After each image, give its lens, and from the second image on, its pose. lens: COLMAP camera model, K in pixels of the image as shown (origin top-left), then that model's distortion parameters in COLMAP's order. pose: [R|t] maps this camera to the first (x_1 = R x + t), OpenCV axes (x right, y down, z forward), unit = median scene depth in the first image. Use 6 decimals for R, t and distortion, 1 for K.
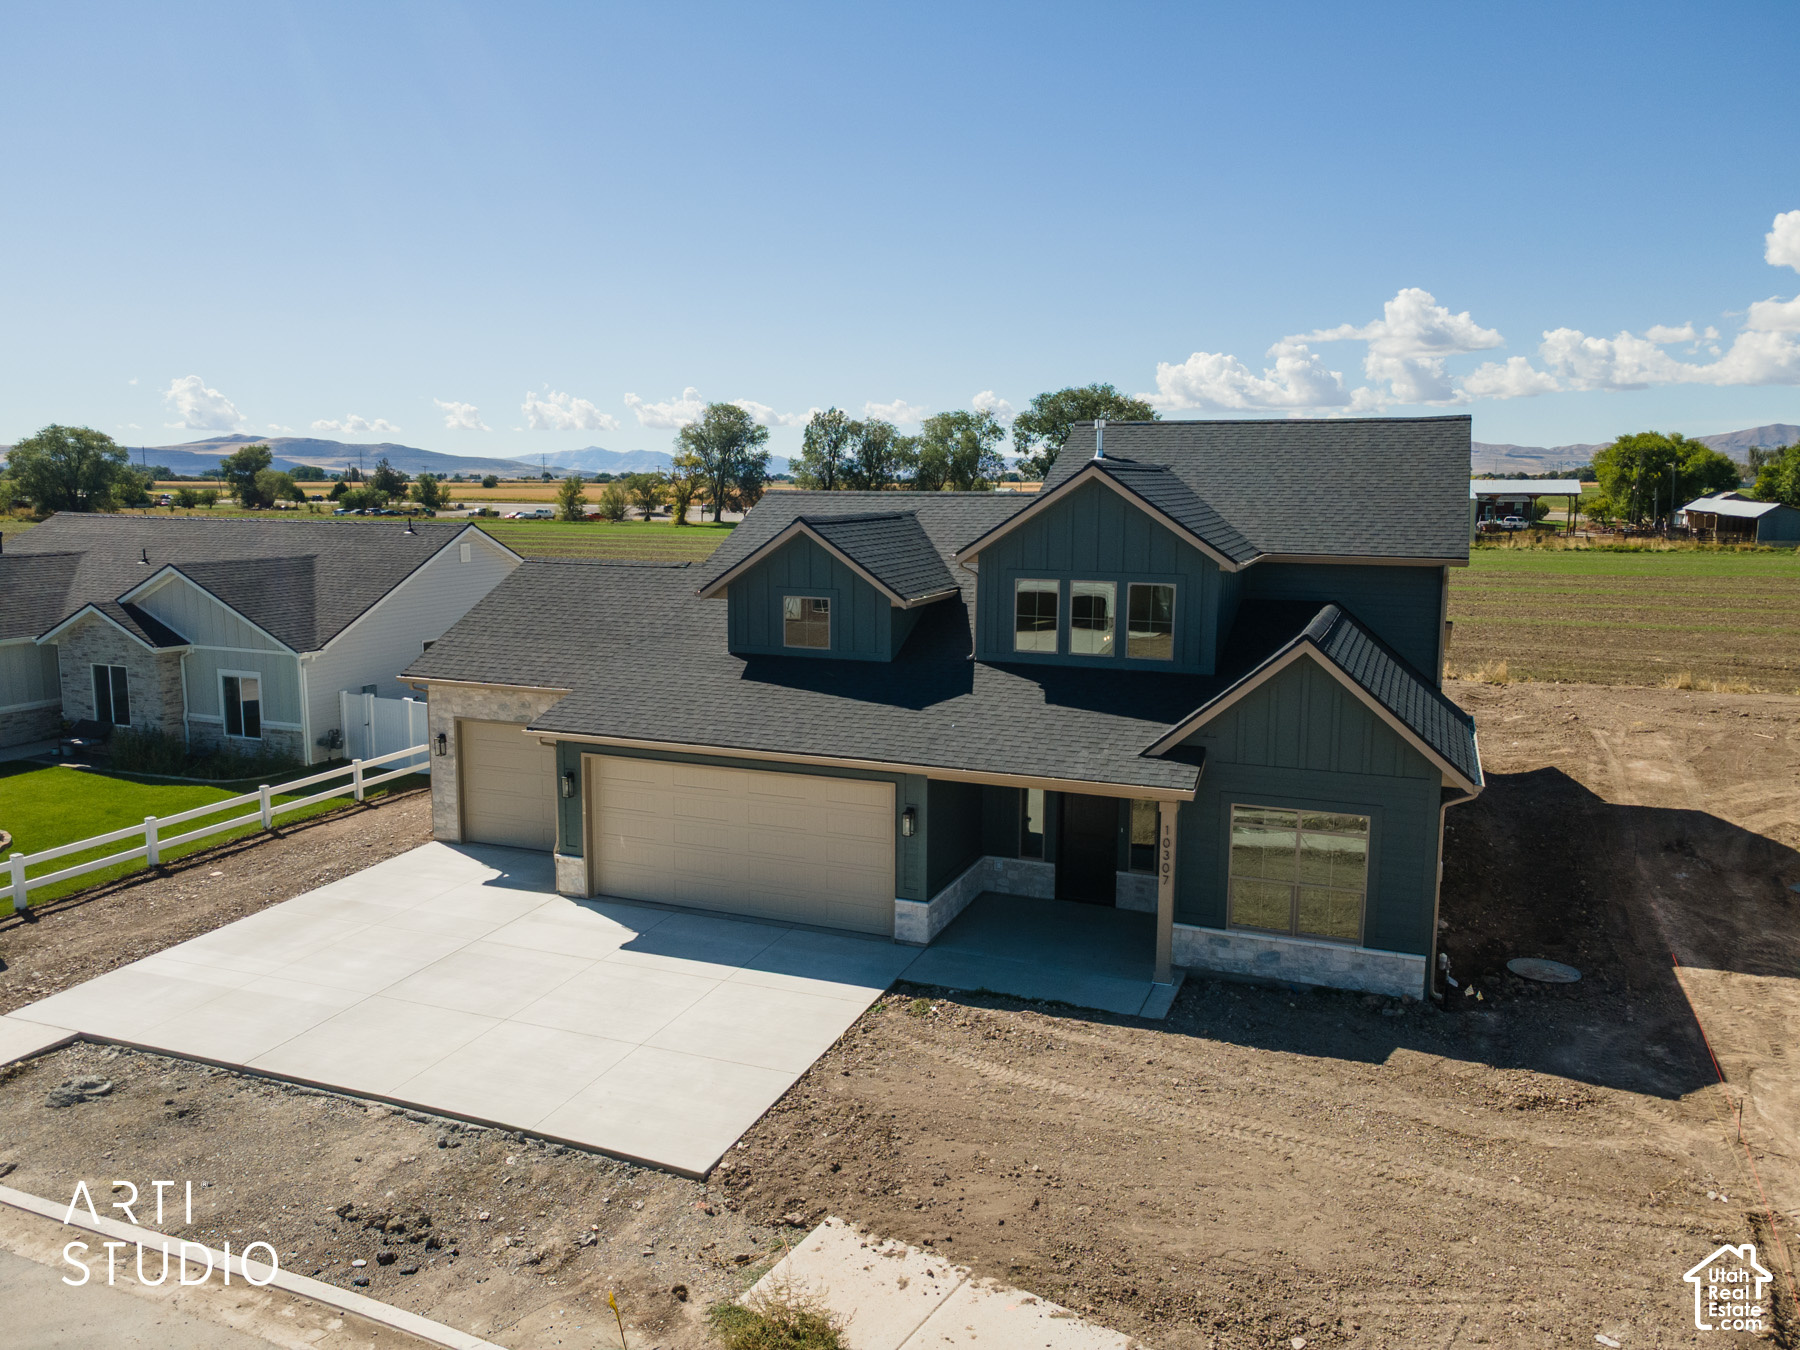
lens RADIAL K [[1307.6, 0, 884.0], [0, 1307.6, 679.1], [0, 0, 1]] dist [0.041728, 0.015639]
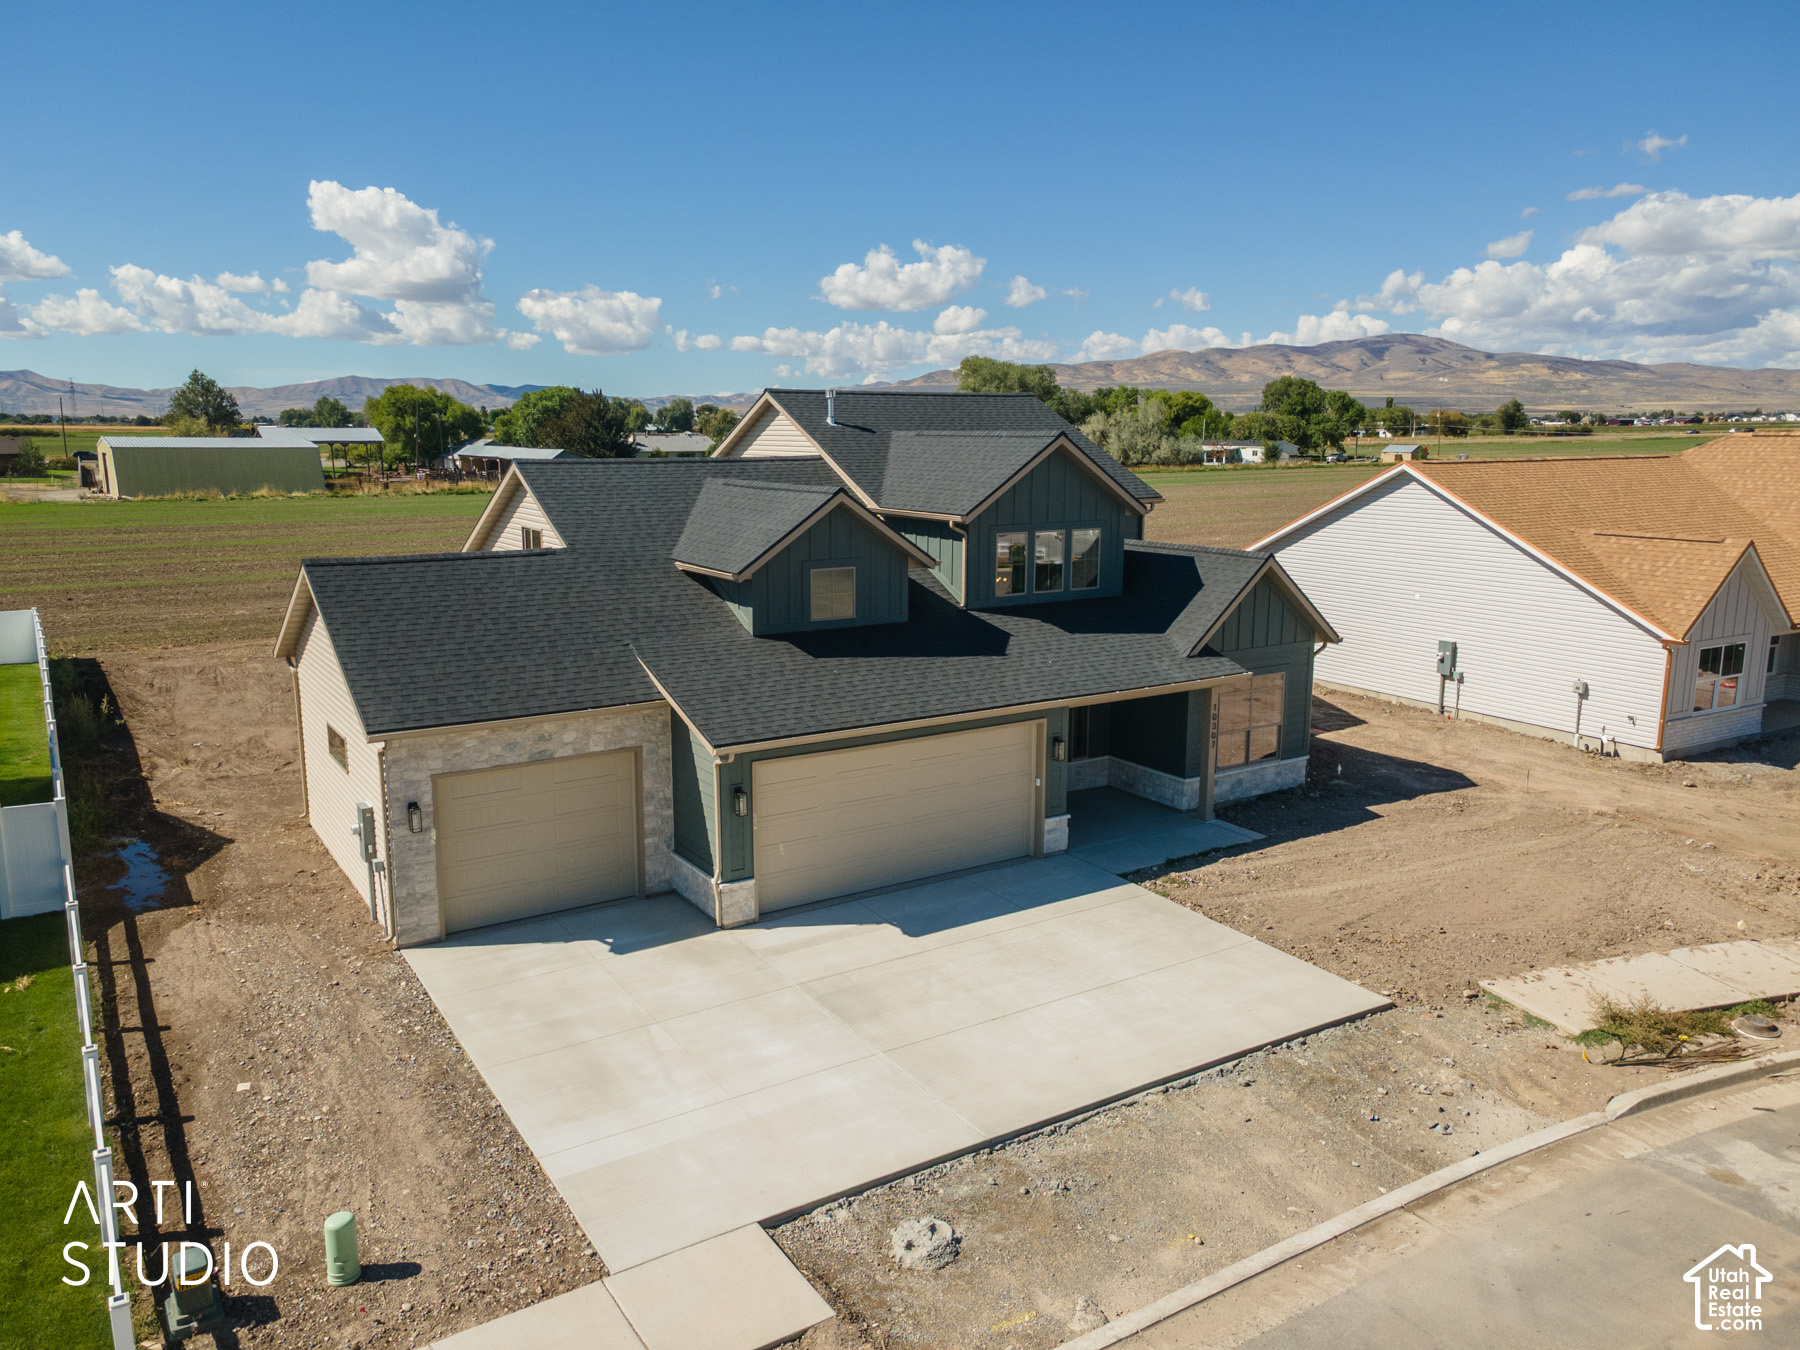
lens RADIAL K [[1307.6, 0, 887.7], [0, 1307.6, 670.9], [0, 0, 1]] dist [0.041728, 0.015639]
pose [[0.573820, -0.153502, 0.804468, -1.046538], [0.124881, 0.987191, 0.099291, -0.097402], [-0.809404, 0.043488, 0.585639, 0.473200]]
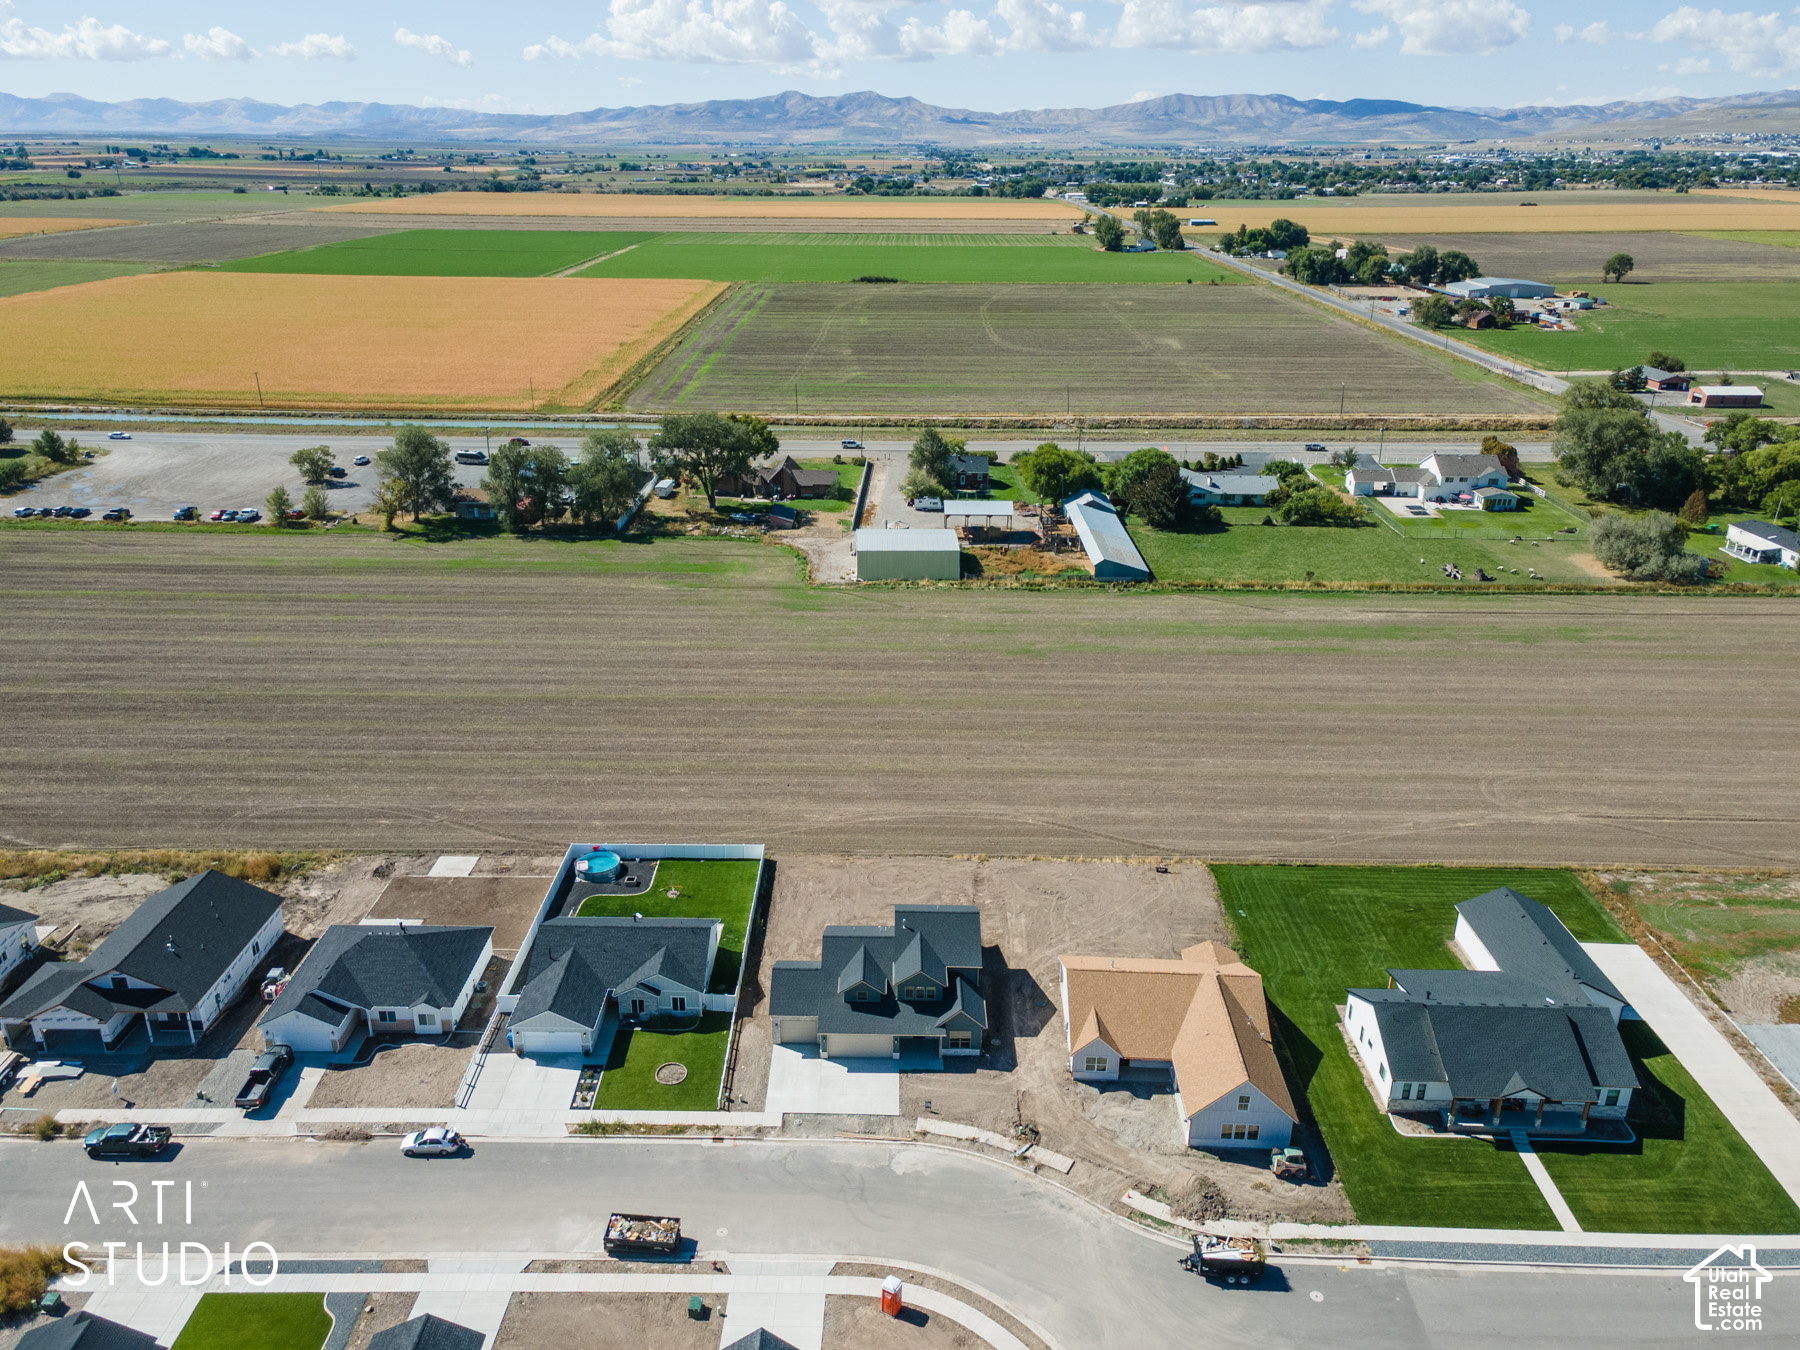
lens RADIAL K [[1307.6, 0, 891.7], [0, 1307.6, 673.1], [0, 0, 1]] dist [0.041728, 0.015639]
pose [[0.926657, -0.133421, 0.351433, -1.895413], [0.046628, 0.968470, 0.244729, -3.004769], [-0.373004, -0.210393, 0.903661, -4.031317]]
